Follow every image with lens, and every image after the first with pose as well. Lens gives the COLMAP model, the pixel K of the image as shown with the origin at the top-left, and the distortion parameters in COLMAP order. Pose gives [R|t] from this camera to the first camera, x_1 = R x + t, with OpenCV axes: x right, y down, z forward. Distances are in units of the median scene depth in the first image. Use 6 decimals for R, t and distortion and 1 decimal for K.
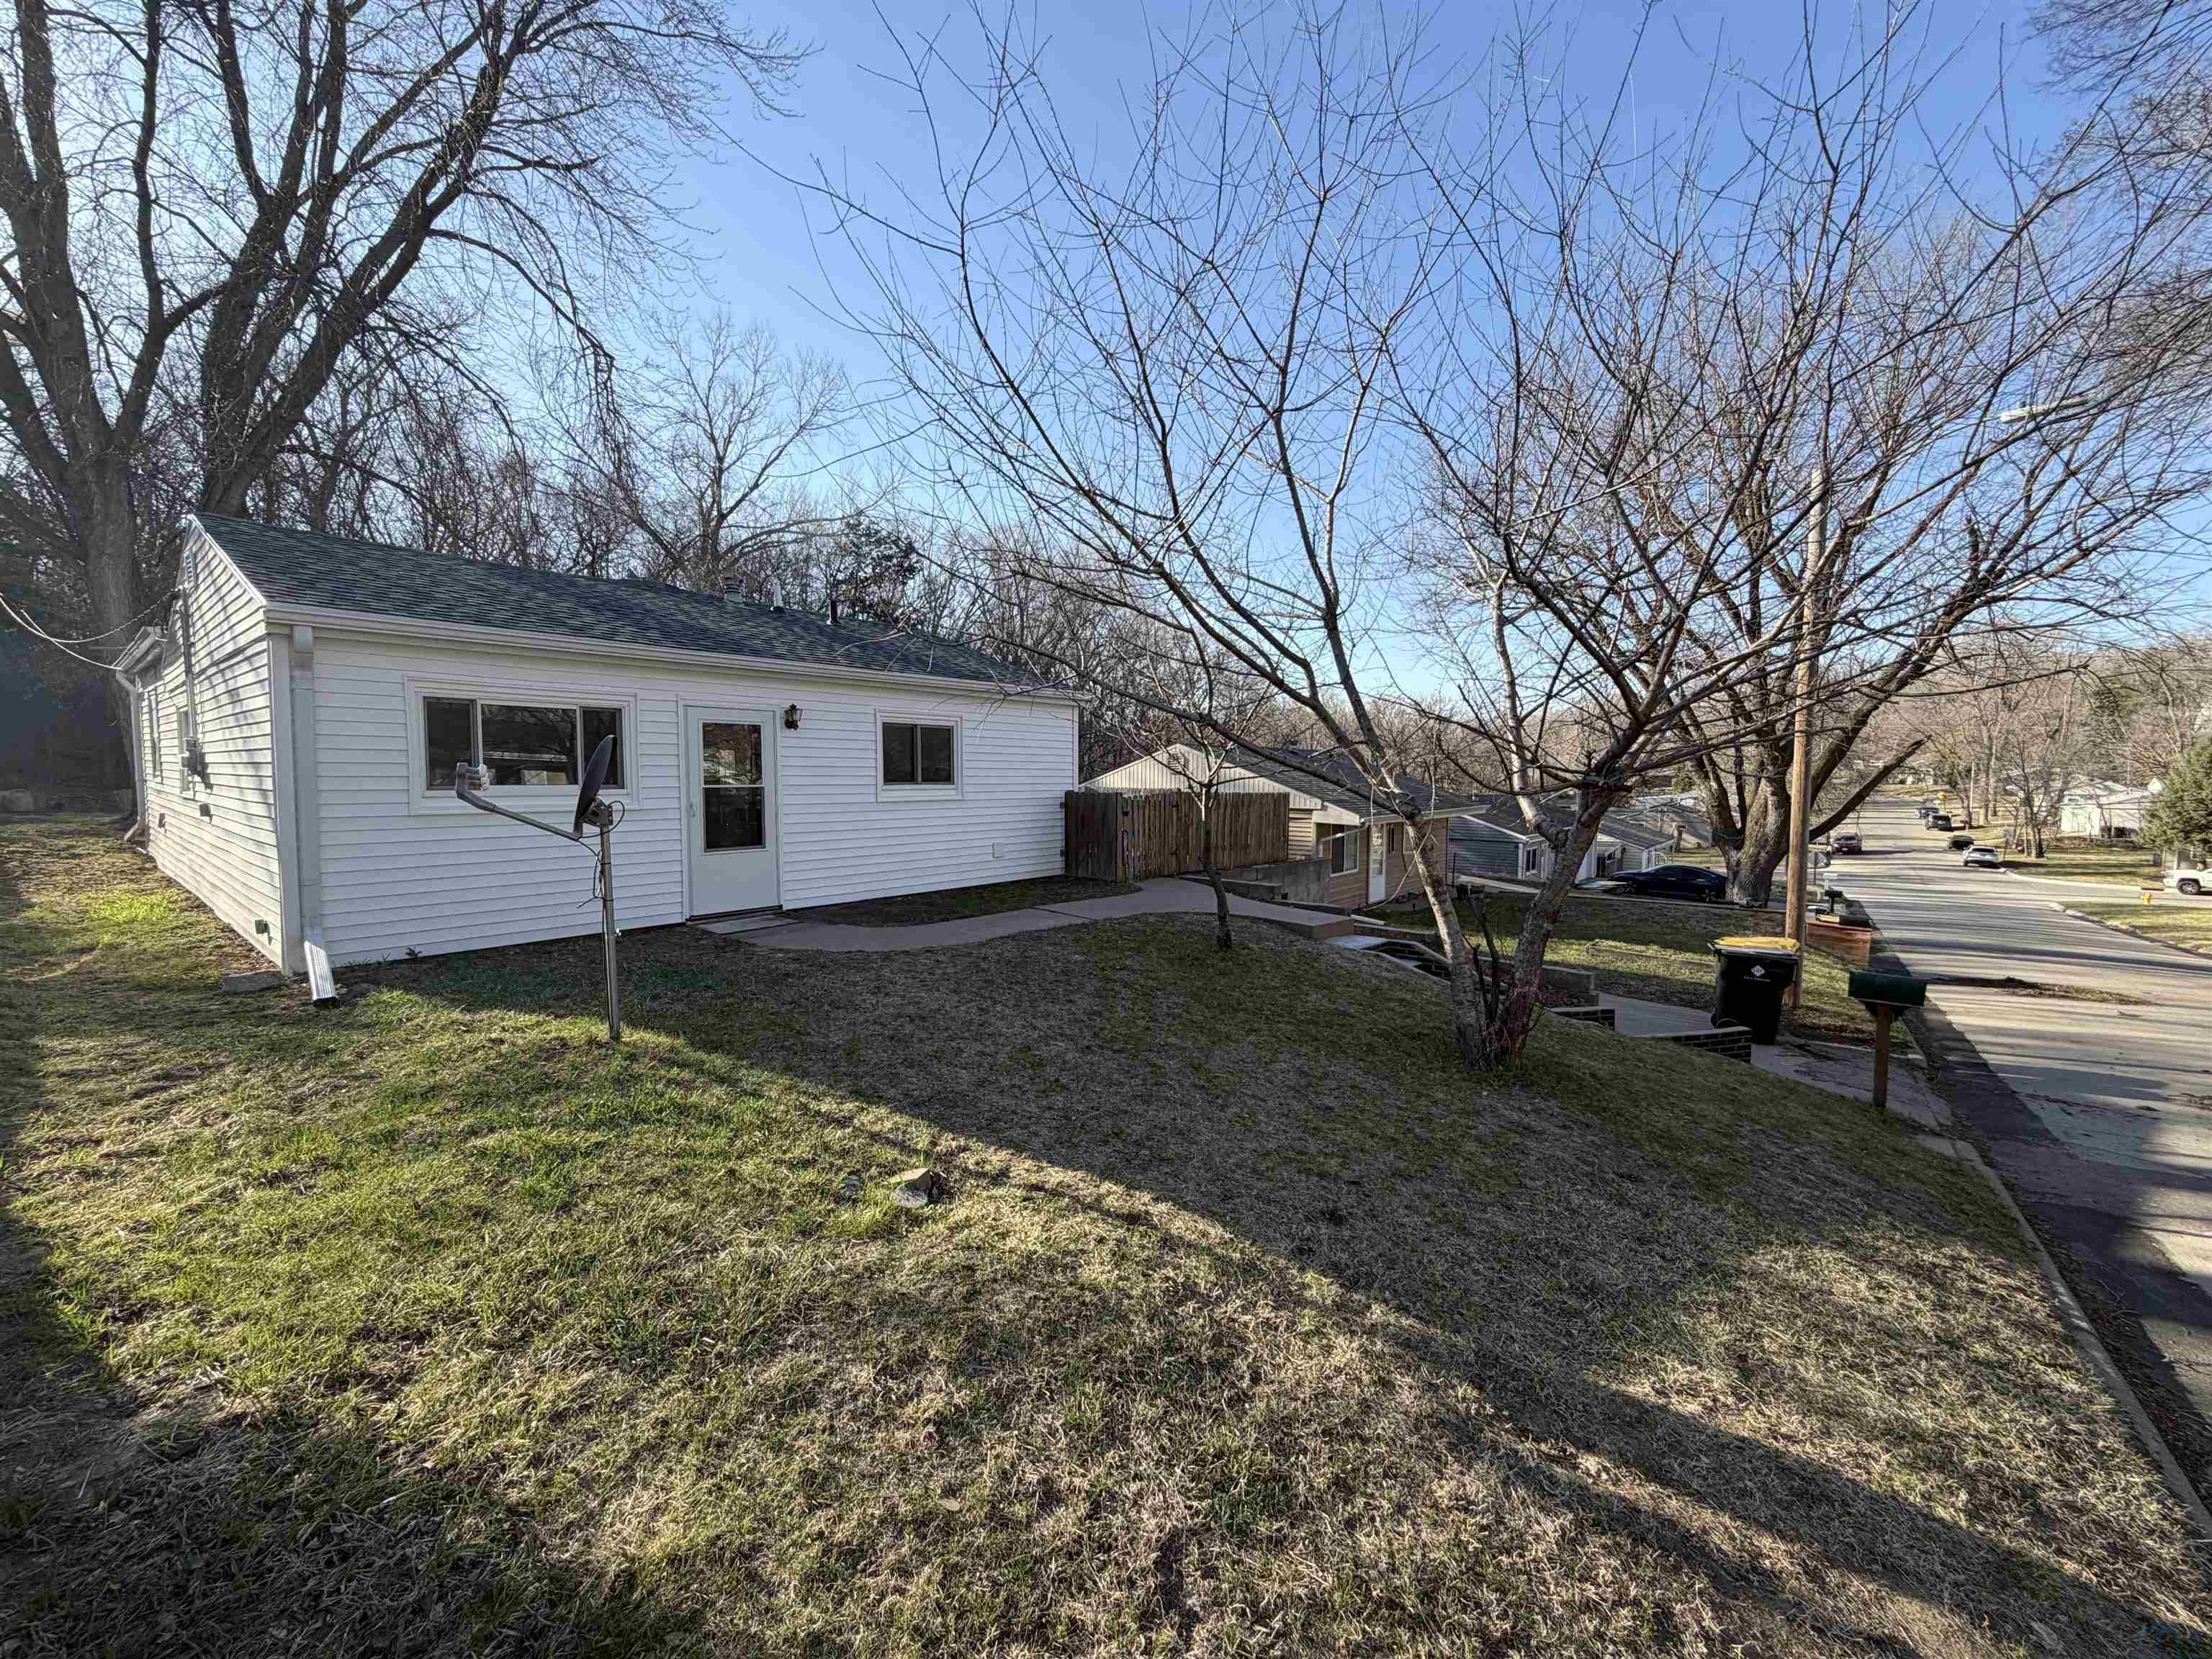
lens RADIAL K [[881.3, 0, 1099.7], [0, 881.3, 828.0], [0, 0, 1]] dist [0.001390, 0.000174]
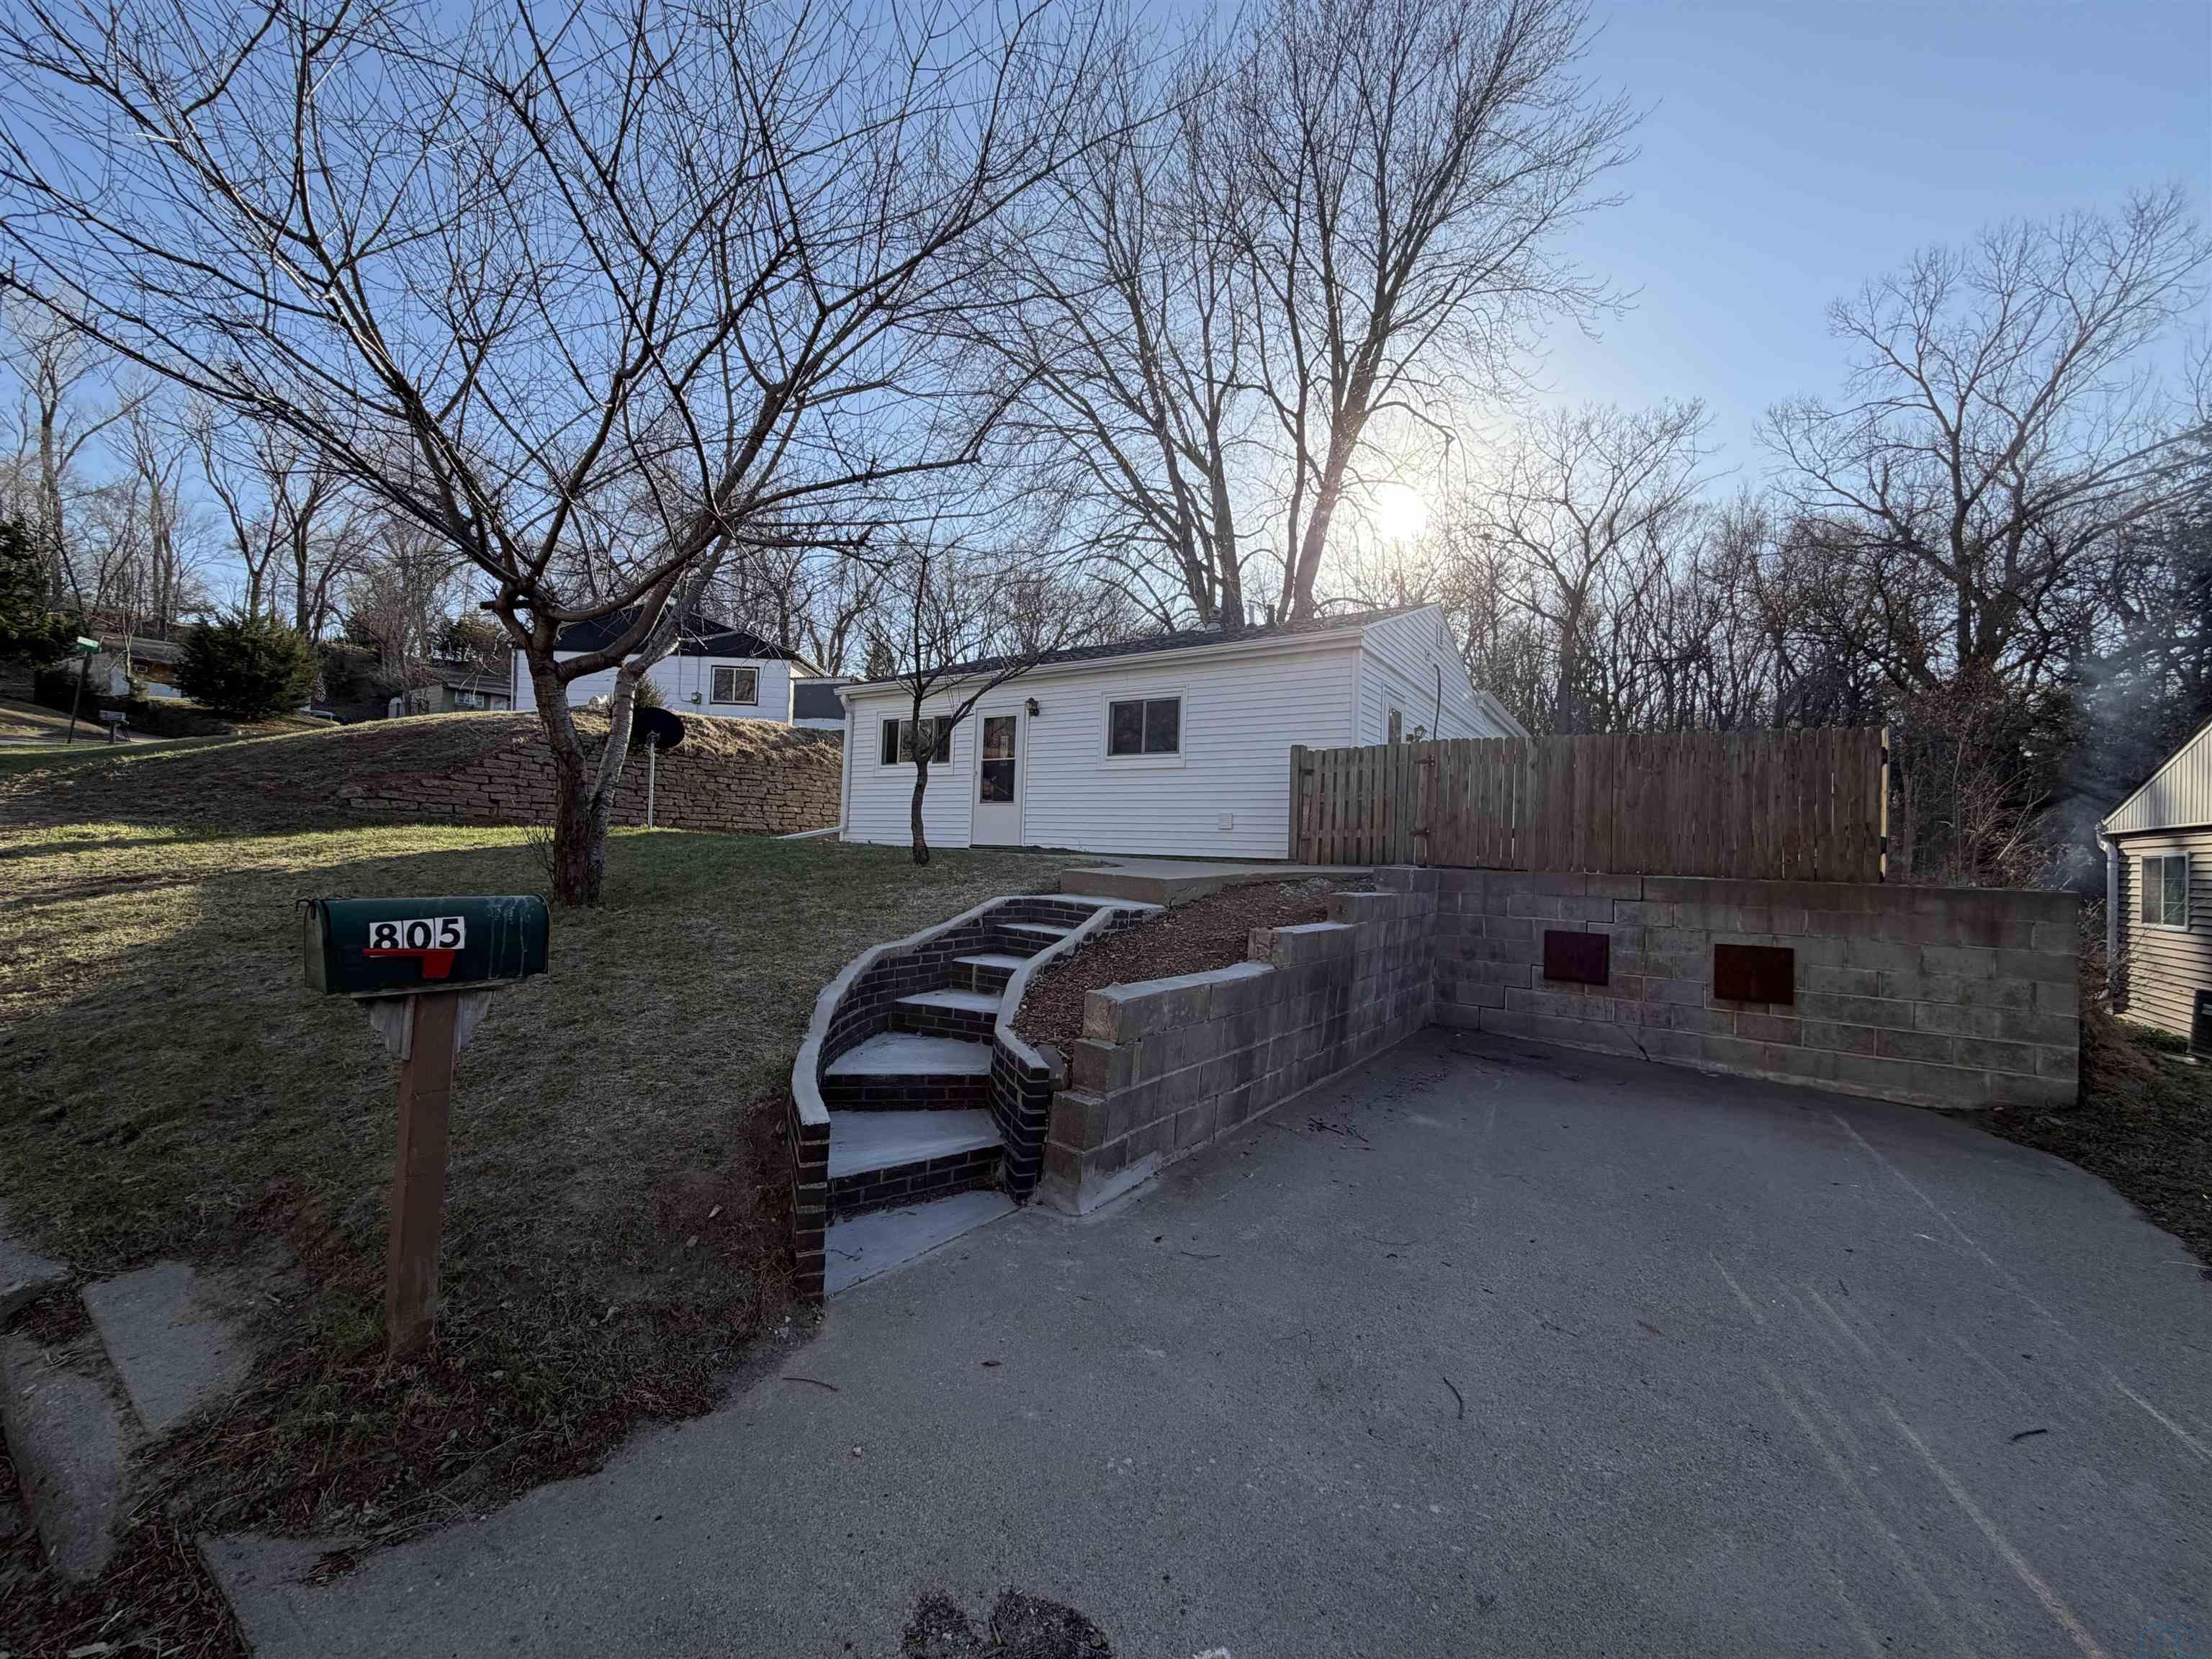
lens RADIAL K [[881.3, 0, 1099.7], [0, 881.3, 828.0], [0, 0, 1]] dist [0.001390, 0.000174]
pose [[0.081503, -0.022647, -0.996416, 0.998610], [-0.089723, 0.995516, -0.029965, 0.089085], [0.992626, 0.091843, 0.079106, 1.015666]]
